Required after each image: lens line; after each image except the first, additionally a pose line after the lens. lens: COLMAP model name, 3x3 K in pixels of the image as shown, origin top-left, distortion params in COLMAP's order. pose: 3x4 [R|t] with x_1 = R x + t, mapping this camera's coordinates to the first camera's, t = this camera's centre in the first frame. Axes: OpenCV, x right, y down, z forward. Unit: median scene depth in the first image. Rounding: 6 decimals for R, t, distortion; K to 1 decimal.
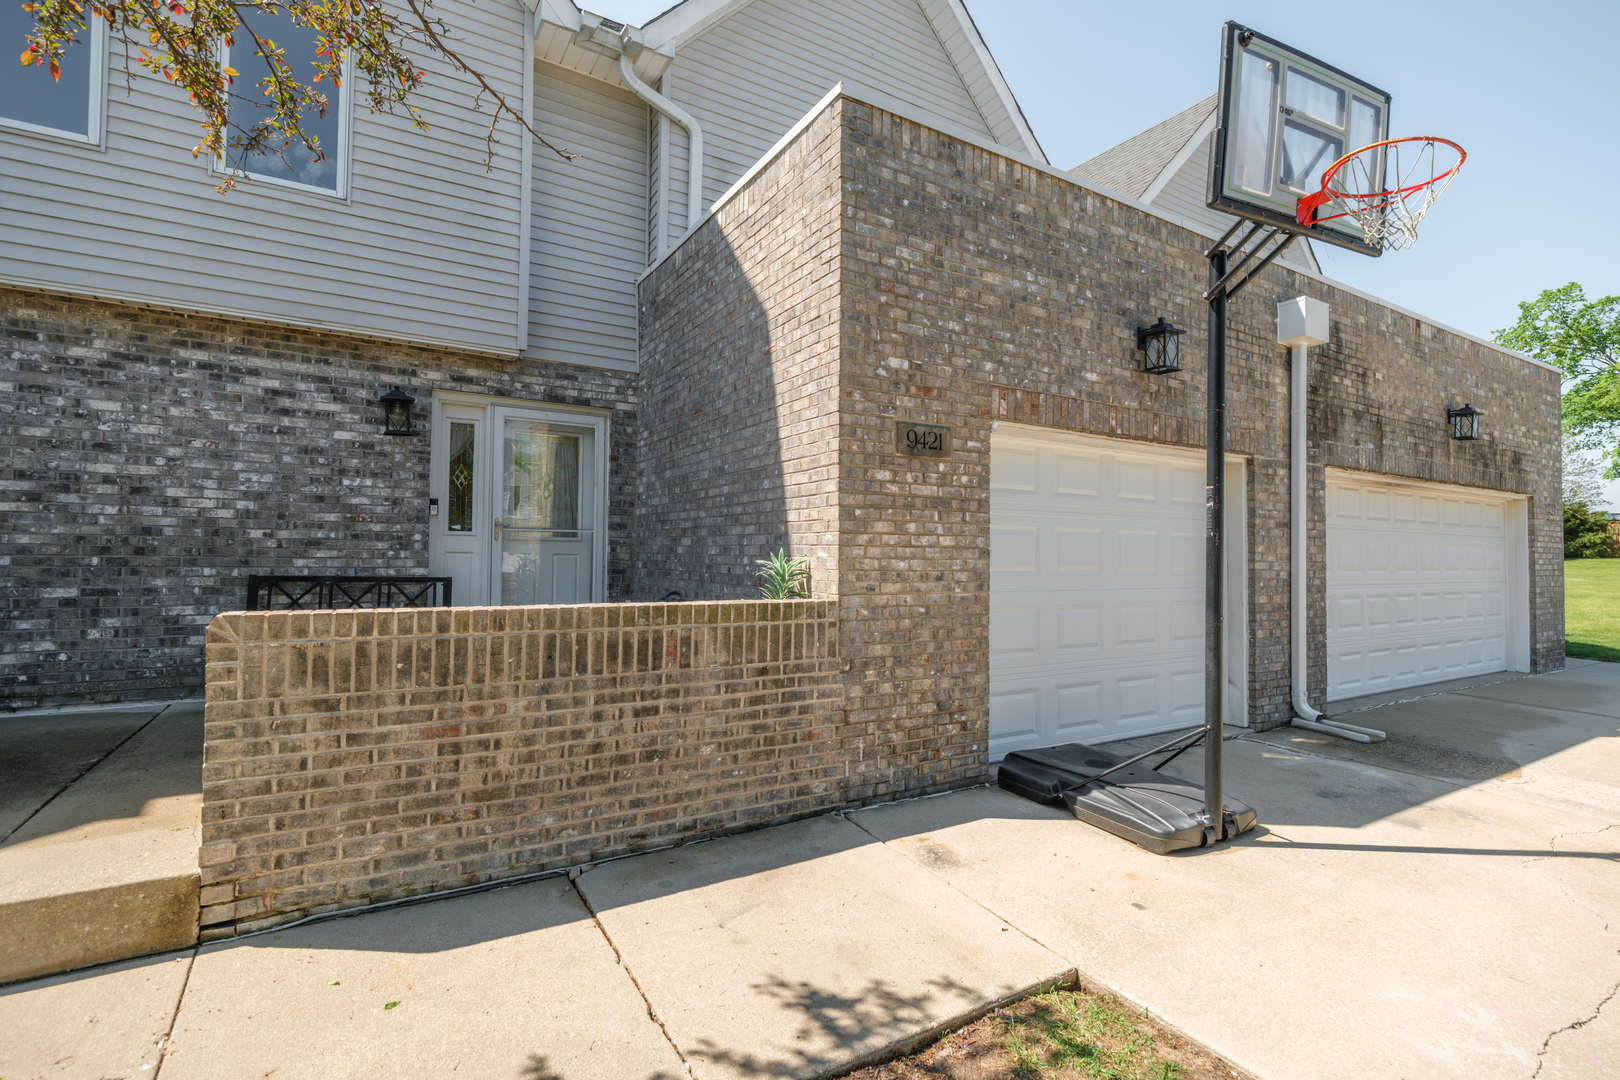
lens RADIAL K [[797.7, 0, 852.1], [0, 797.7, 542.5], [0, 0, 1]] dist [0.013797, 0.000639]
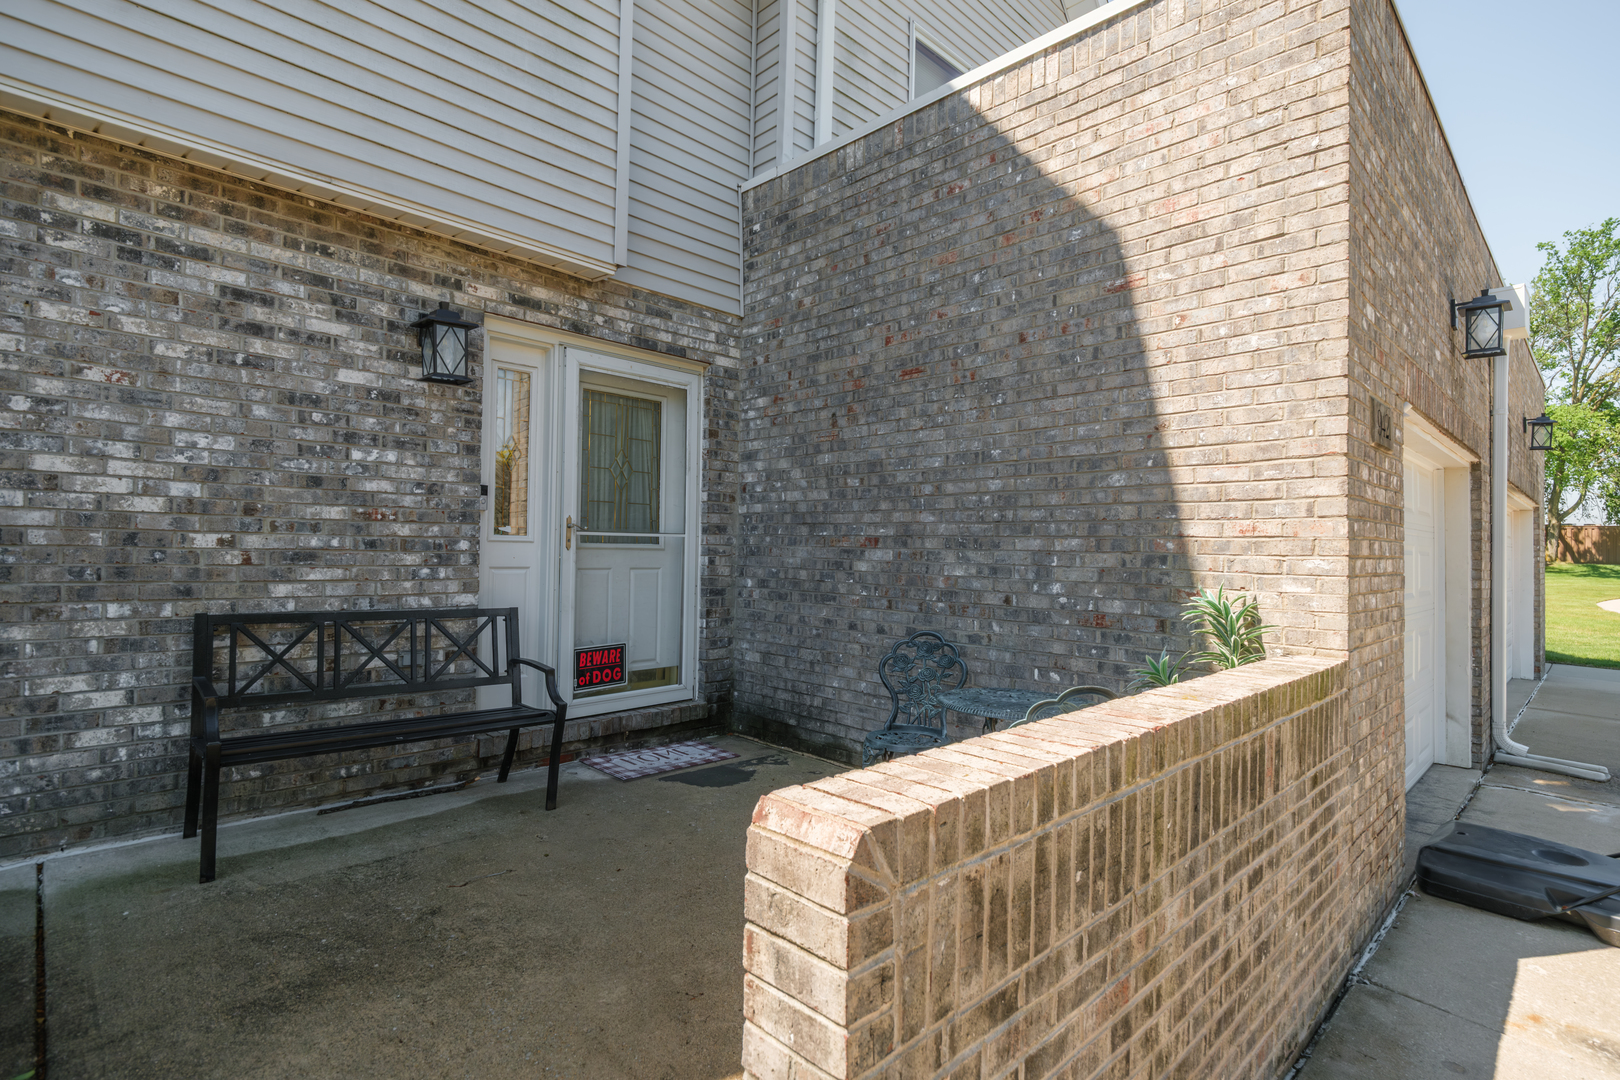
lens RADIAL K [[797.7, 0, 808.3], [0, 797.7, 540.3], [0, 0, 1]] dist [0.013797, 0.000639]
pose [[0.968728, 0.008441, 0.247982, -0.467960], [-0.010968, 0.999901, 0.008812, -0.020864], [-0.247883, -0.011256, 0.968725, 0.344324]]
